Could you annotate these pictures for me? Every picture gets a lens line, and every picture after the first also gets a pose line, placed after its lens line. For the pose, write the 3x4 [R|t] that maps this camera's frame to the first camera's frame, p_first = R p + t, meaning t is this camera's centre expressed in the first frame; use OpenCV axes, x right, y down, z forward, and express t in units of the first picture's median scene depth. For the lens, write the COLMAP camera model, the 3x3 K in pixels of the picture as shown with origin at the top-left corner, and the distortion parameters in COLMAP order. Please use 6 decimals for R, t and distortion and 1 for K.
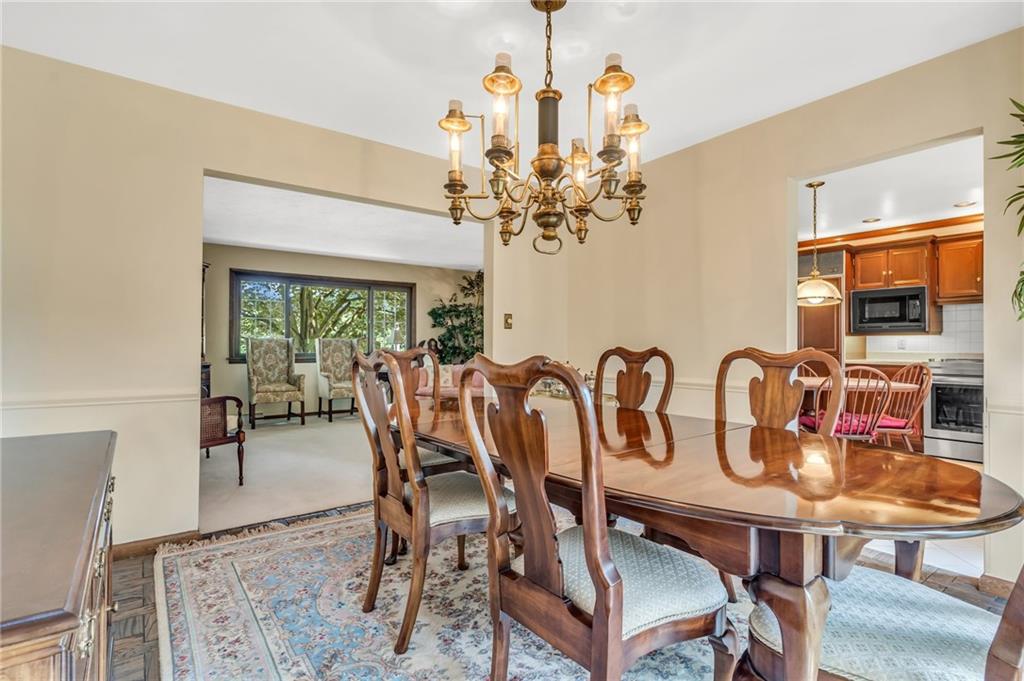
lens RADIAL K [[493.0, 0, 508.9], [0, 493.0, 342.7], [0, 0, 1]] dist [0.002033, -0.000180]
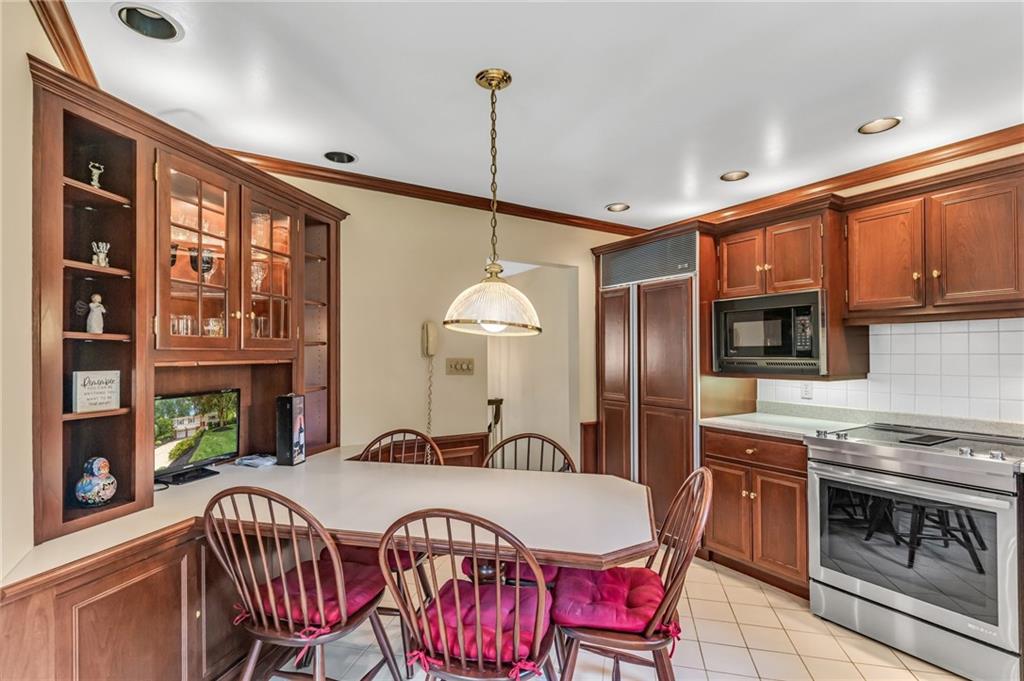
lens RADIAL K [[493.0, 0, 507.2], [0, 493.0, 349.1], [0, 0, 1]] dist [0.002033, -0.000180]
pose [[0.996421, -0.007790, -0.084170, 0.531189], [0.007308, 0.999955, -0.006029, -0.048439], [0.084213, 0.005392, 0.996433, 0.422854]]
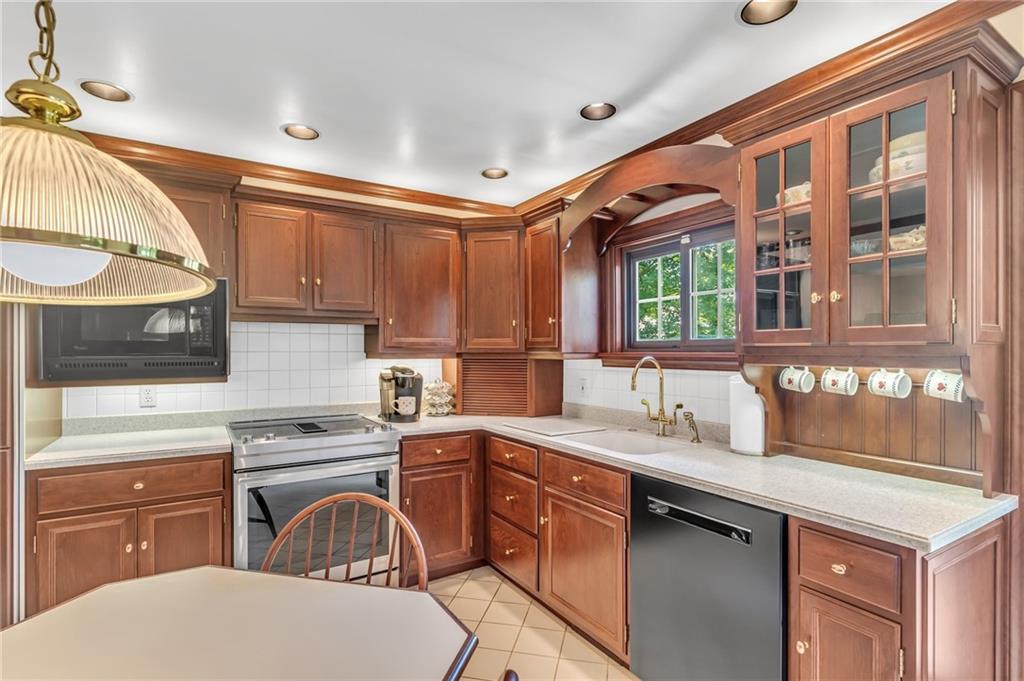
lens RADIAL K [[493.0, 0, 531.7], [0, 493.0, 348.1], [0, 0, 1]] dist [0.002033, -0.000180]
pose [[0.061006, -0.001899, 0.998136, 0.375652], [-0.003922, 0.999990, 0.002142, -0.049402], [-0.998130, -0.004045, 0.060998, 0.654411]]
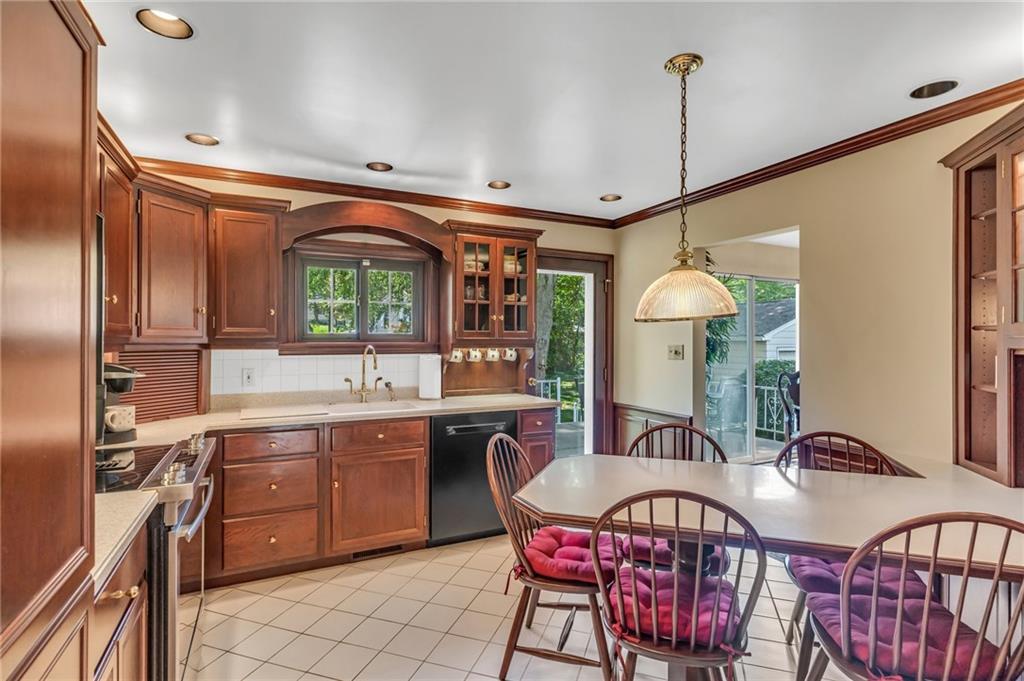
lens RADIAL K [[493.0, 0, 507.6], [0, 493.0, 337.5], [0, 0, 1]] dist [0.002033, -0.000180]
pose [[-0.981645, -0.008755, 0.190514, 0.549362], [-0.010345, 0.999919, -0.007351, -0.048397], [-0.190434, -0.009187, -0.981657, 1.184155]]
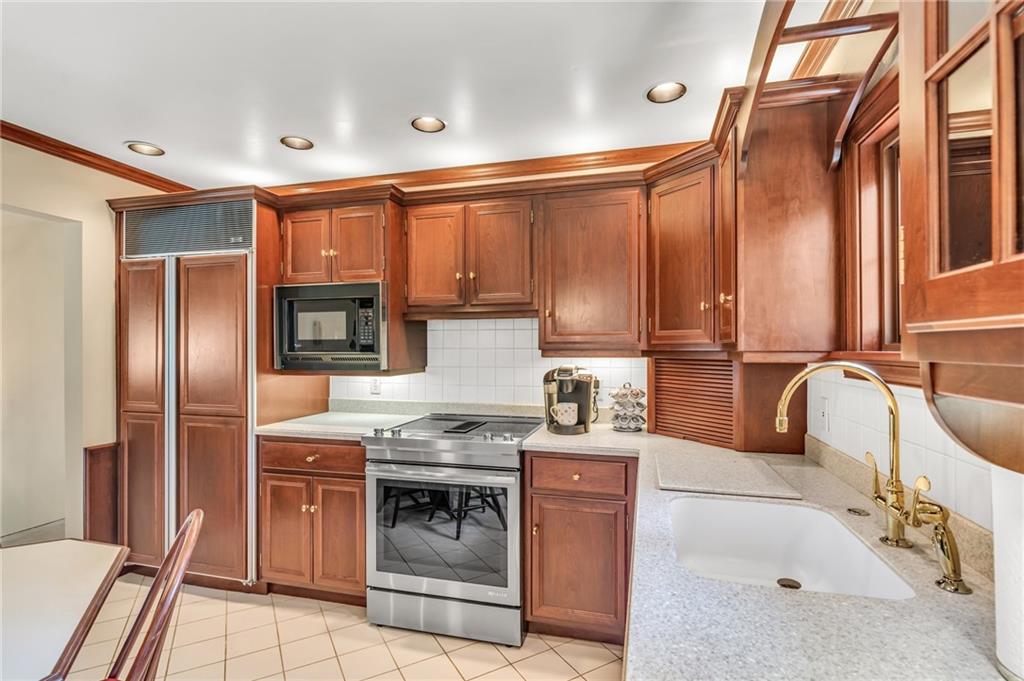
lens RADIAL K [[493.0, 0, 512.7], [0, 493.0, 345.7], [0, 0, 1]] dist [0.002033, -0.000180]
pose [[0.783847, -0.005734, 0.620928, 0.609180], [0.003450, 0.999982, 0.004879, -0.048762], [-0.620945, -0.001682, 0.783852, 0.491992]]
